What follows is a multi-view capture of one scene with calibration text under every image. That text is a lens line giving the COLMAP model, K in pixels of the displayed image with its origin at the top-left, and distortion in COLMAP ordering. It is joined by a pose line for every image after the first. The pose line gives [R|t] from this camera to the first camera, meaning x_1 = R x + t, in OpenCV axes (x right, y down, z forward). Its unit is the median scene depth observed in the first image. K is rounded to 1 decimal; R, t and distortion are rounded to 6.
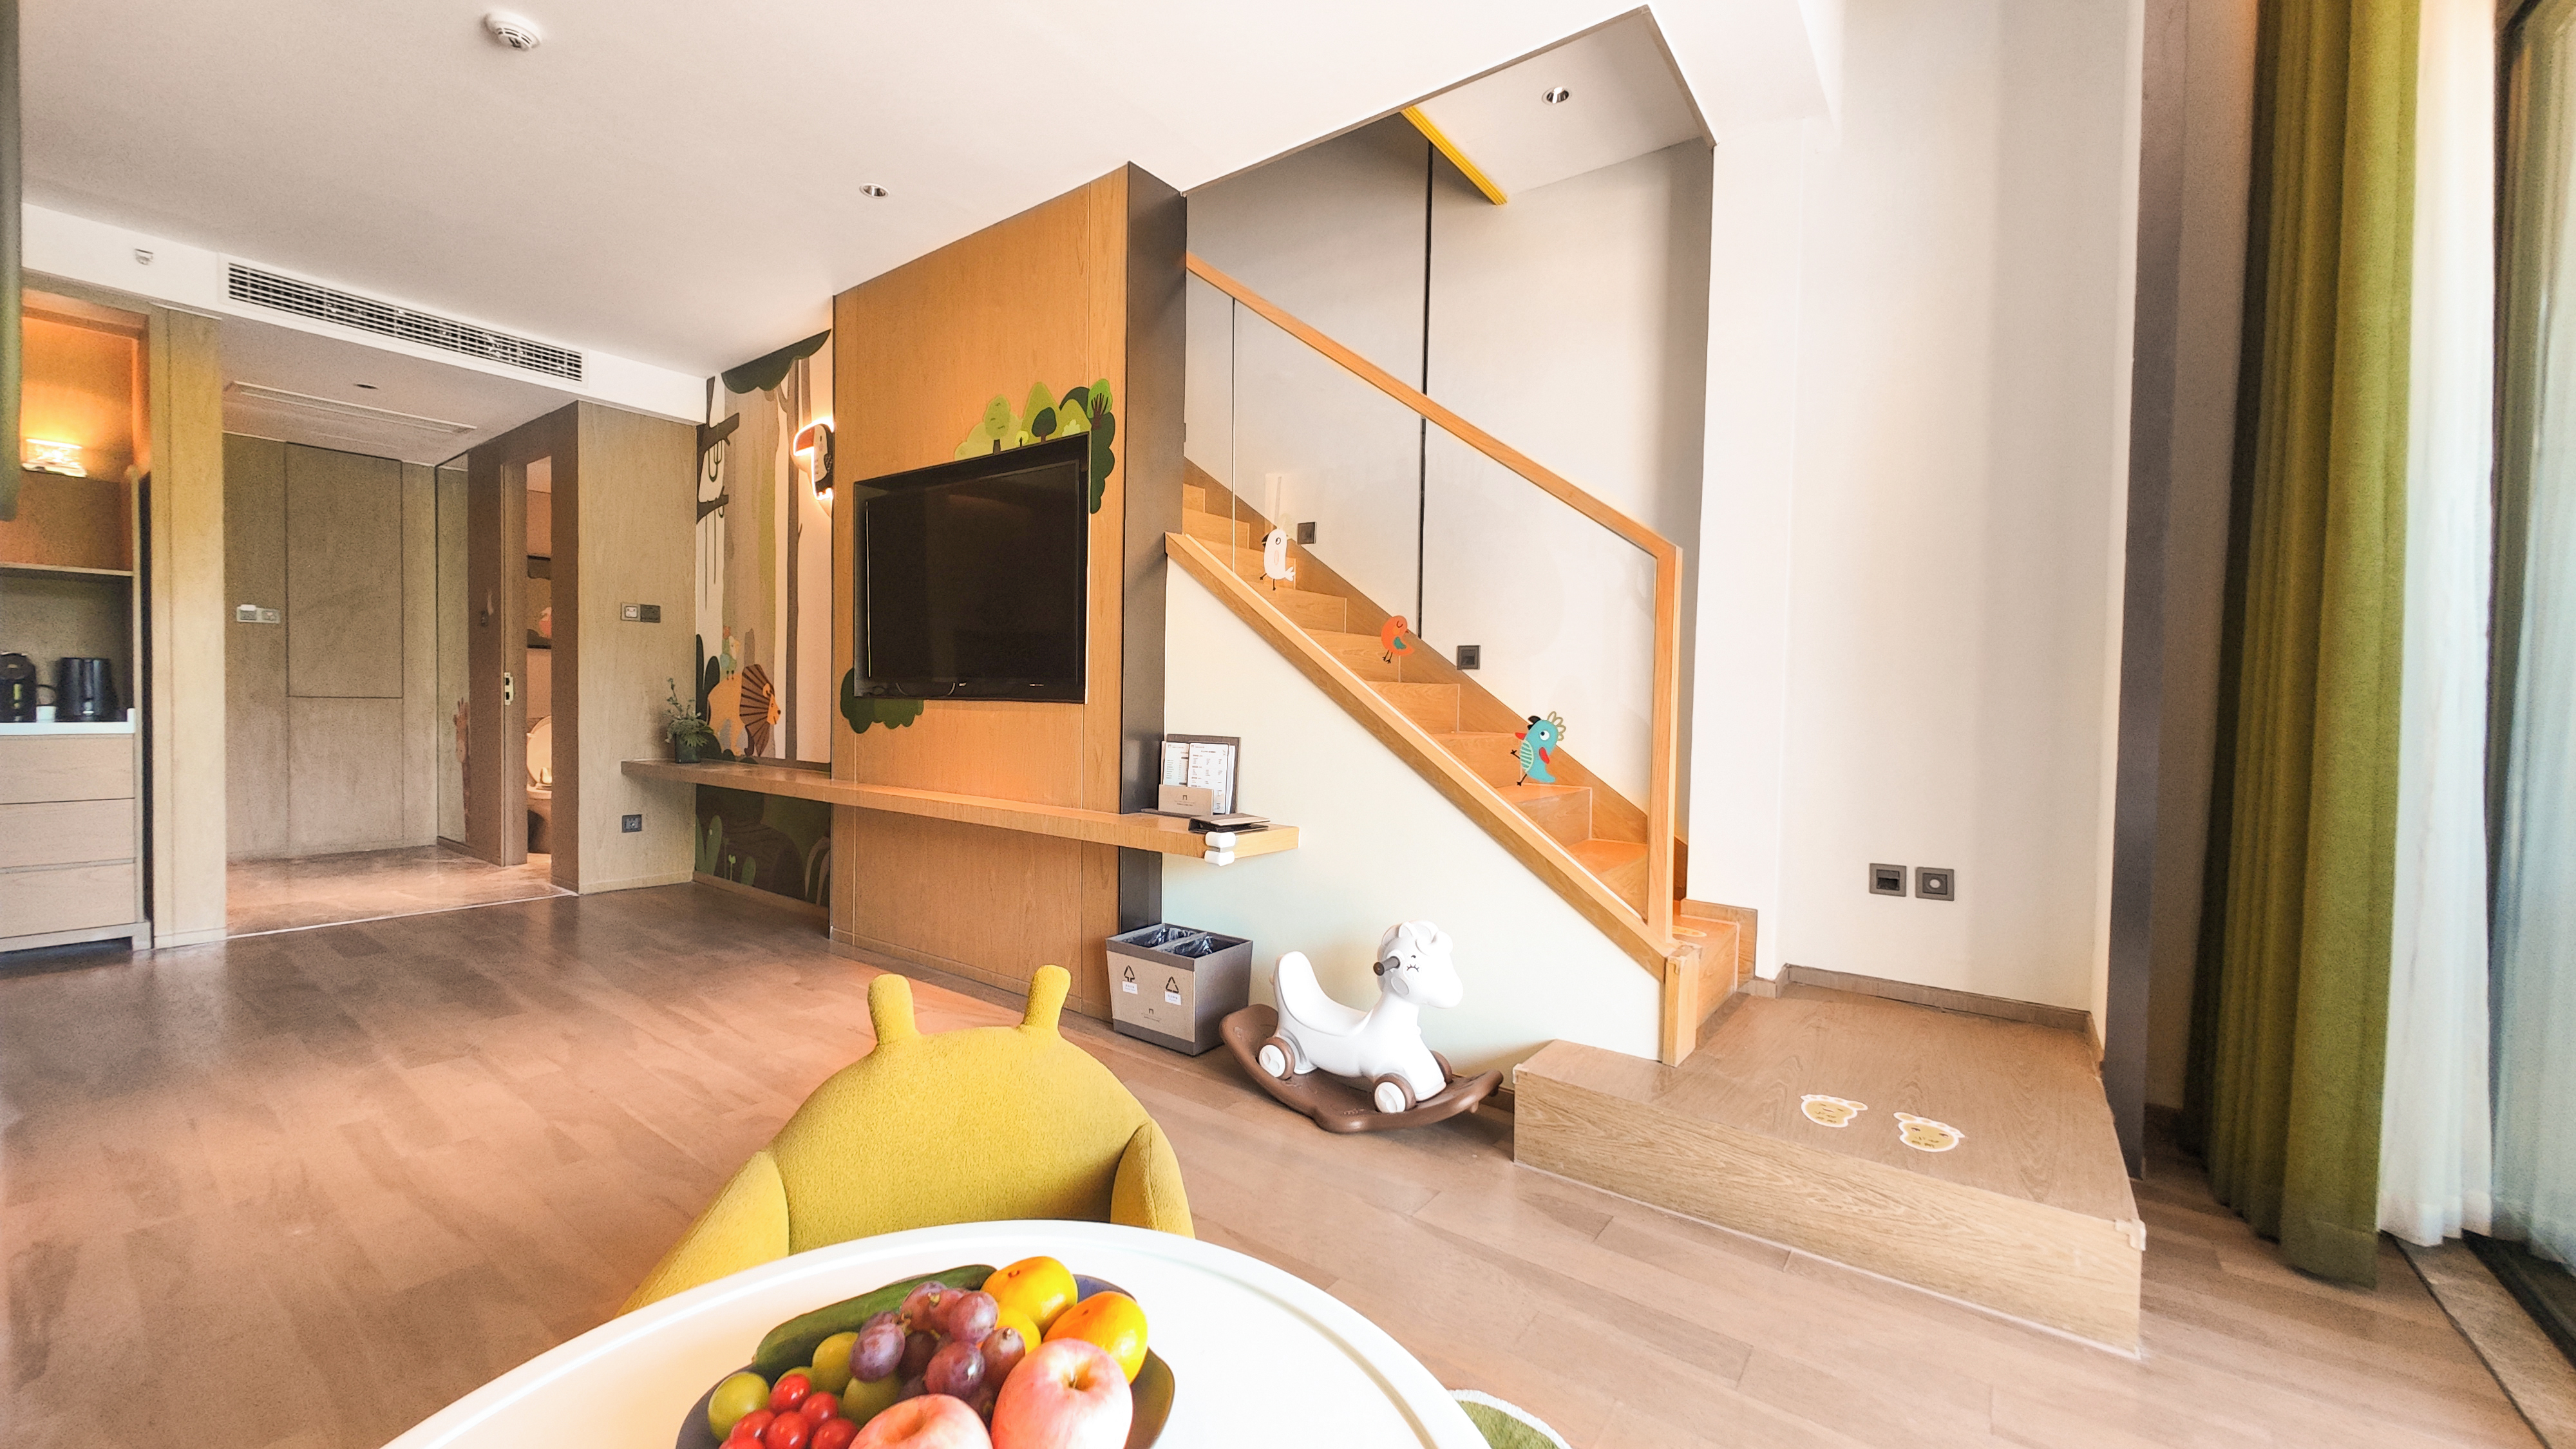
lens RADIAL K [[962.4, 0, 1288.0], [0, 962.4, 724.5], [0, 0, 1]] dist [-0.001618, -0.000175]
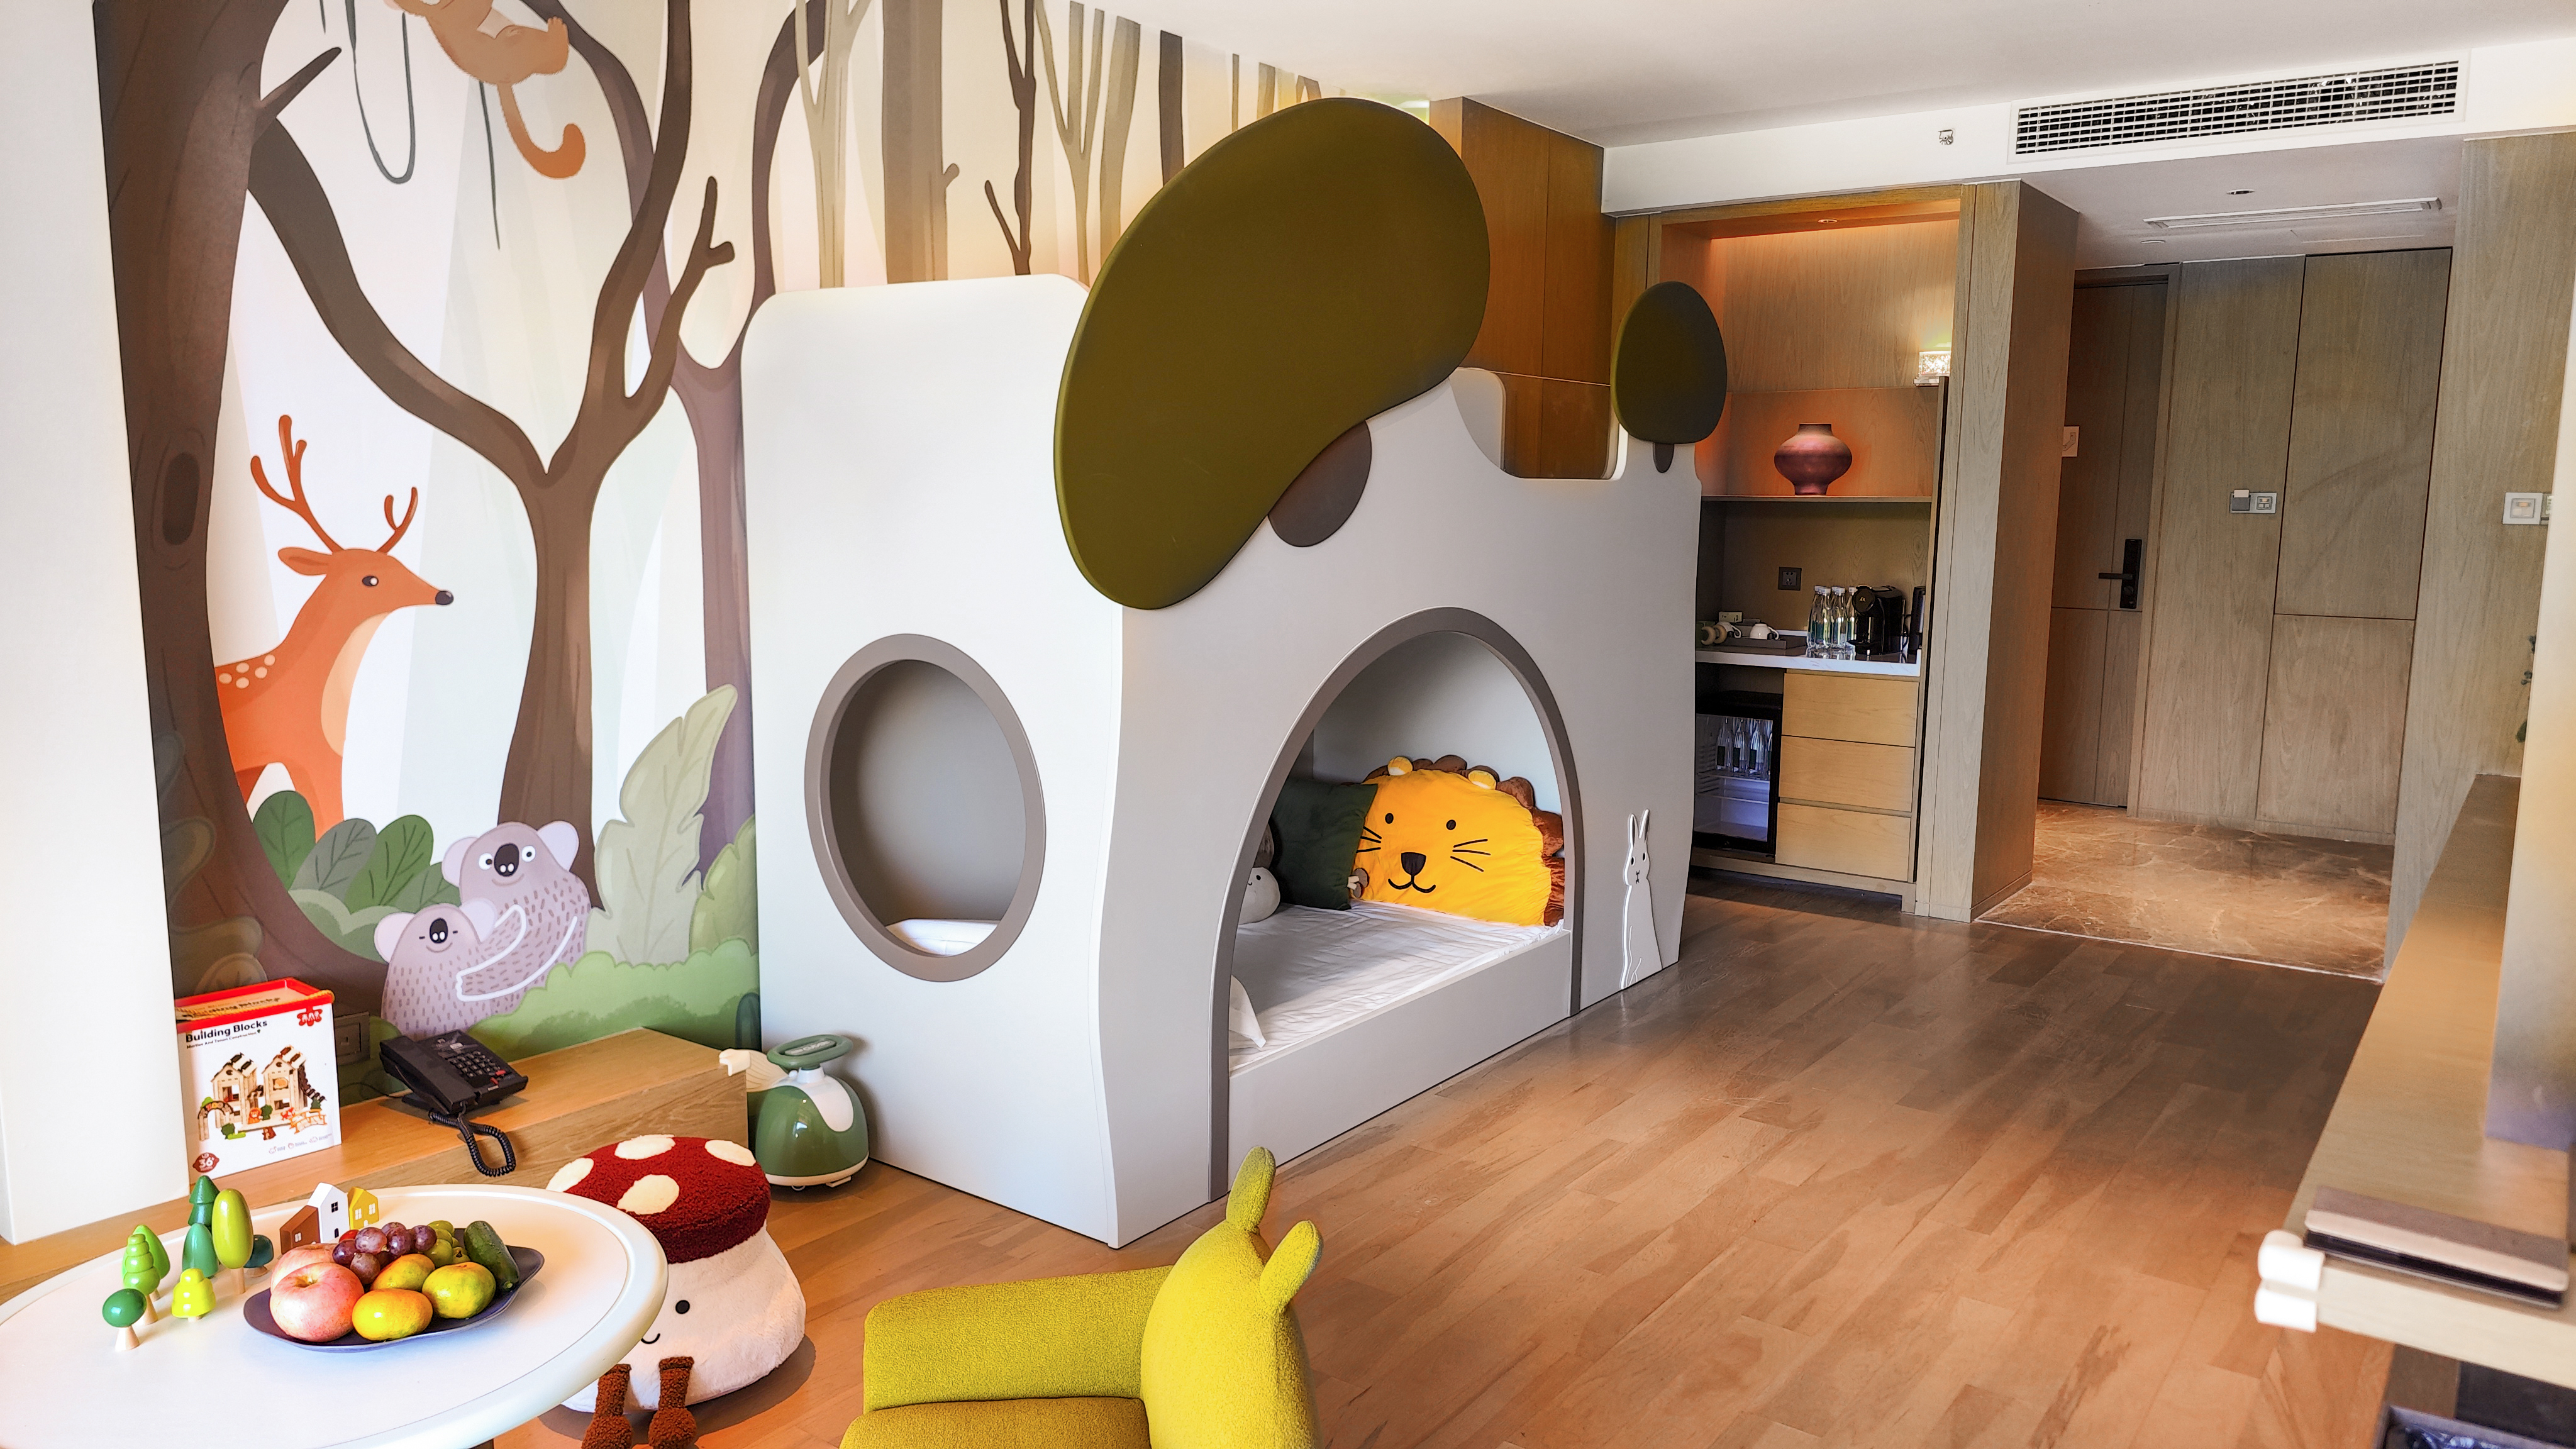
lens RADIAL K [[1739.3, 0, 1319.6], [0, 1739.3, 728.4], [0, 0, 1]] dist [0.046588, -0.065581]
pose [[0.010939, 0.122257, -0.992438, 0.479896], [-0.035913, 0.991905, 0.121796, -0.134576], [0.999295, 0.034309, 0.015241, 0.447710]]
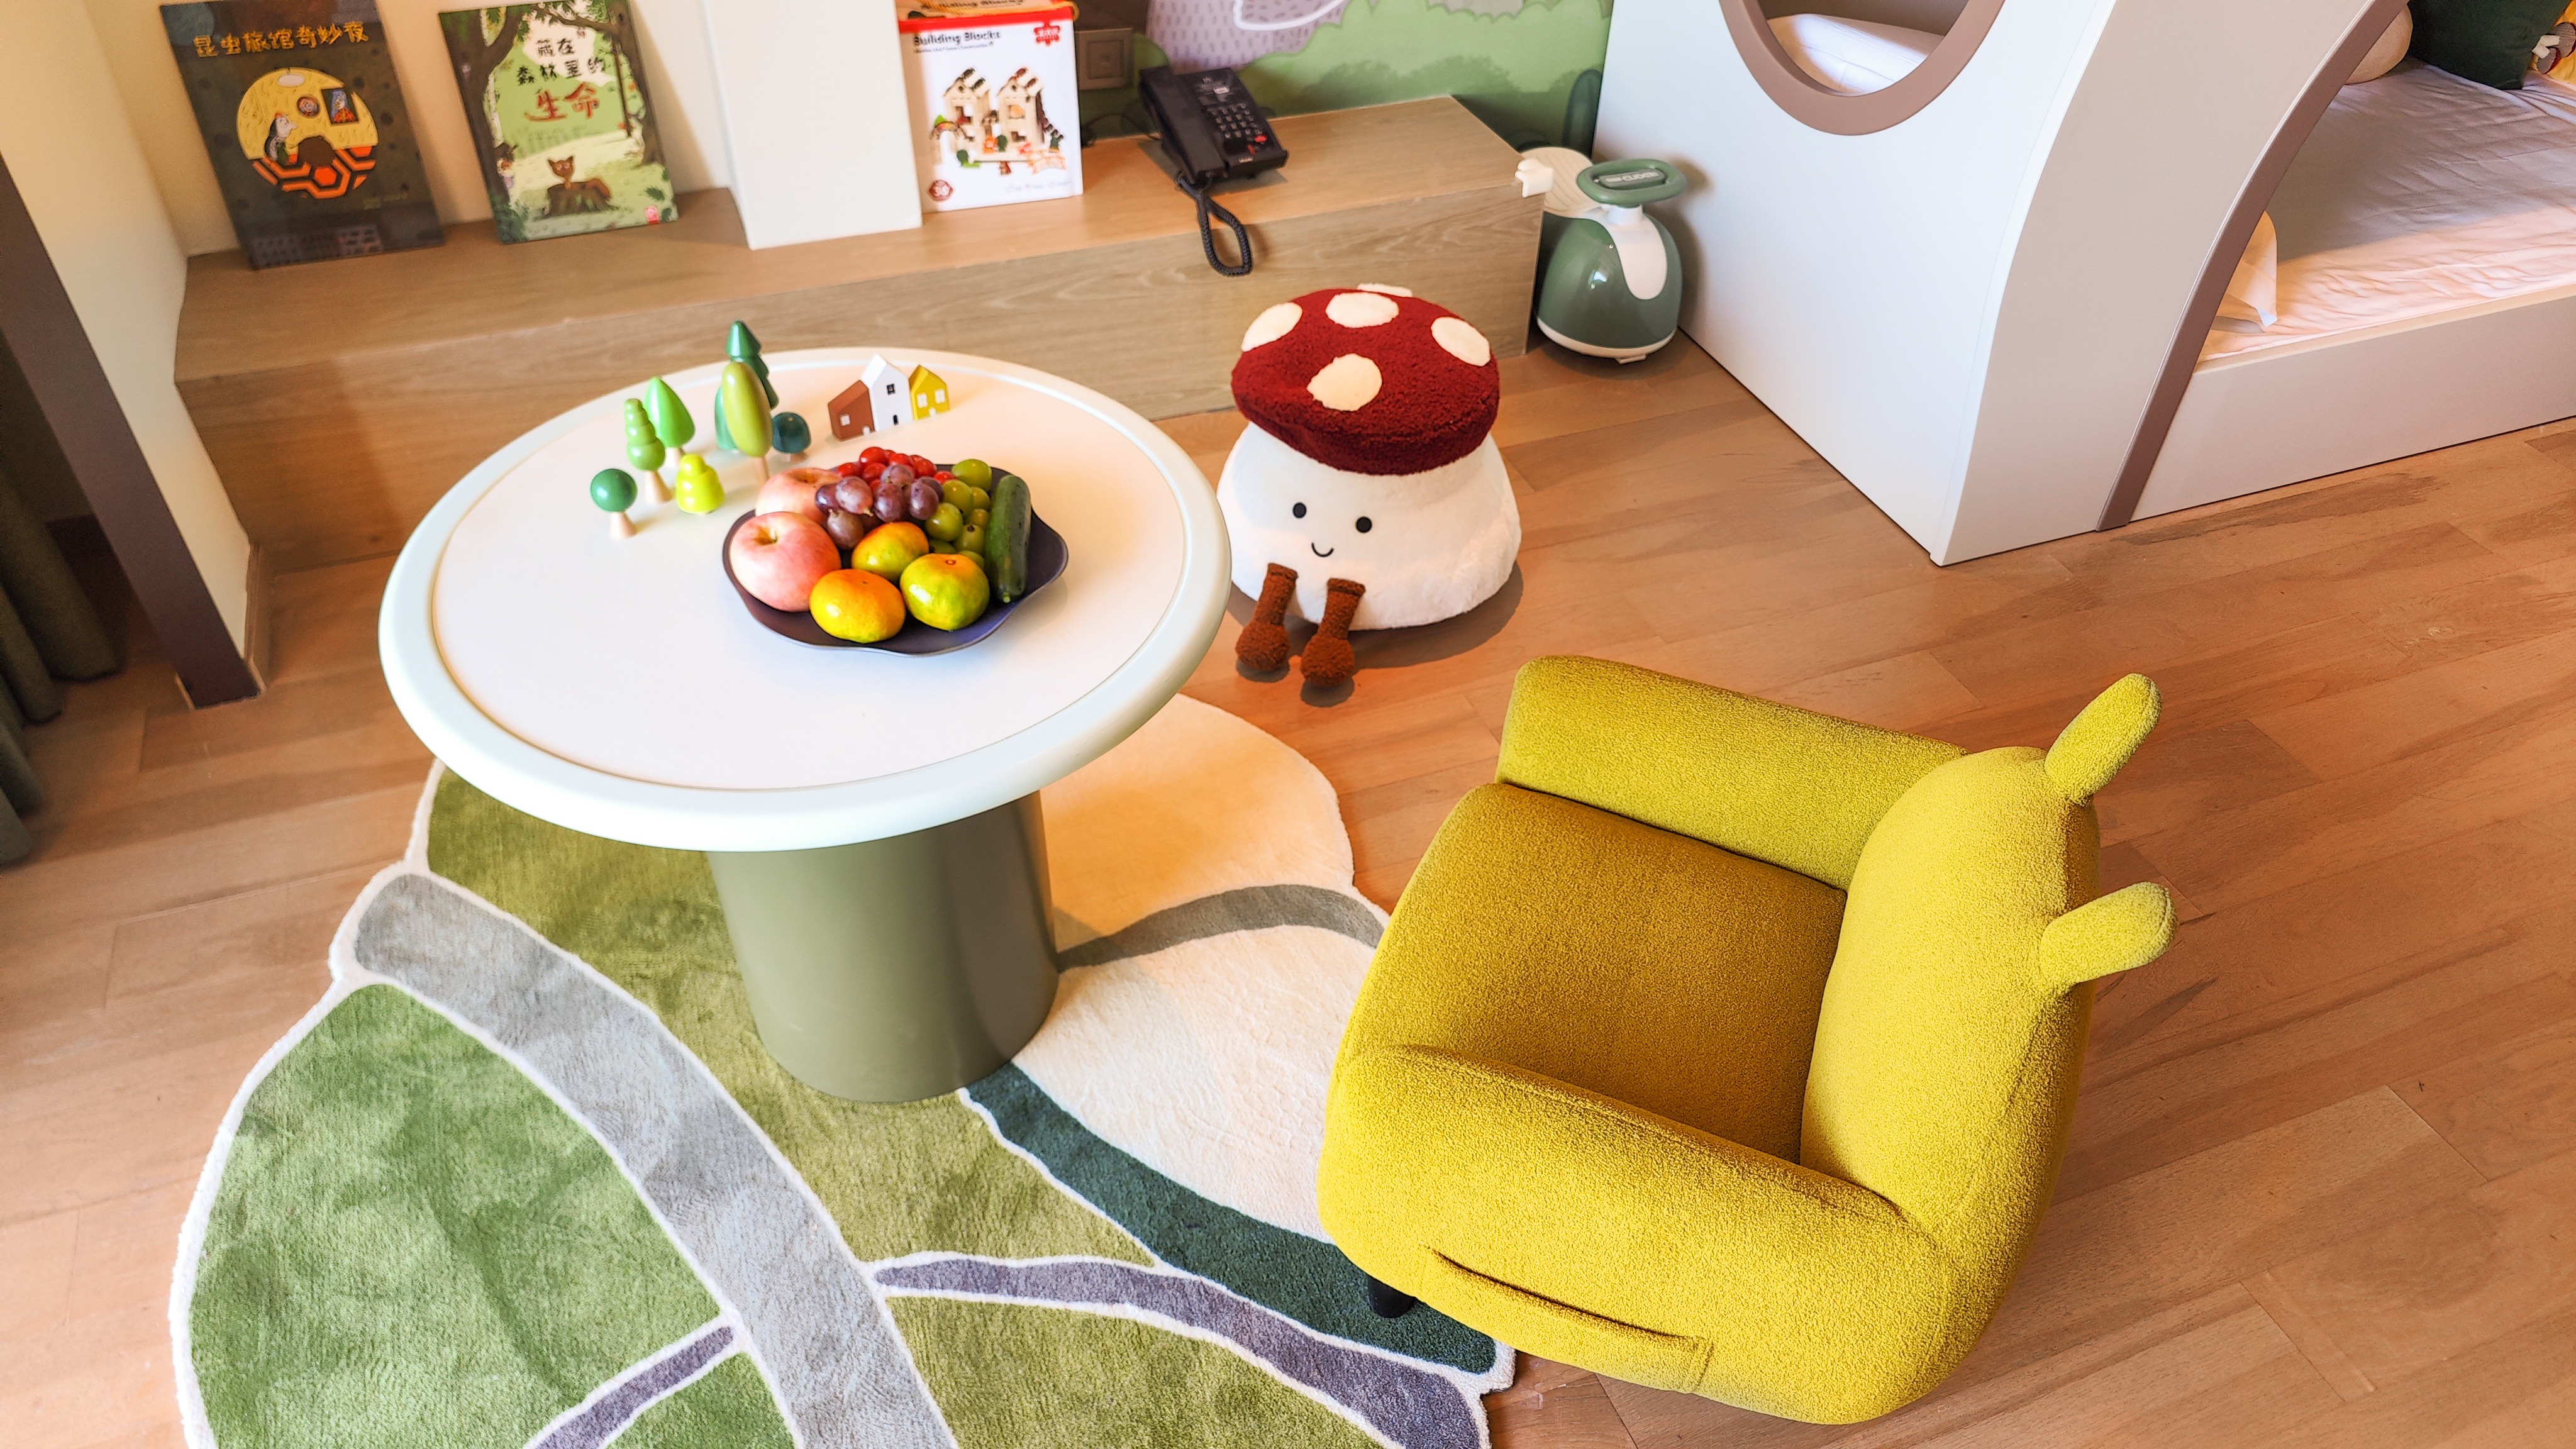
lens RADIAL K [[1757.6, 0, 1285.1], [0, 1757.6, 783.0], [0, 0, 1]] dist [0.015136, -0.018922]
pose [[-0.531428, 0.550764, -0.643618, 0.199334], [-0.053116, 0.736626, 0.674212, -0.134130], [0.845437, 0.392481, -0.362209, 0.428508]]
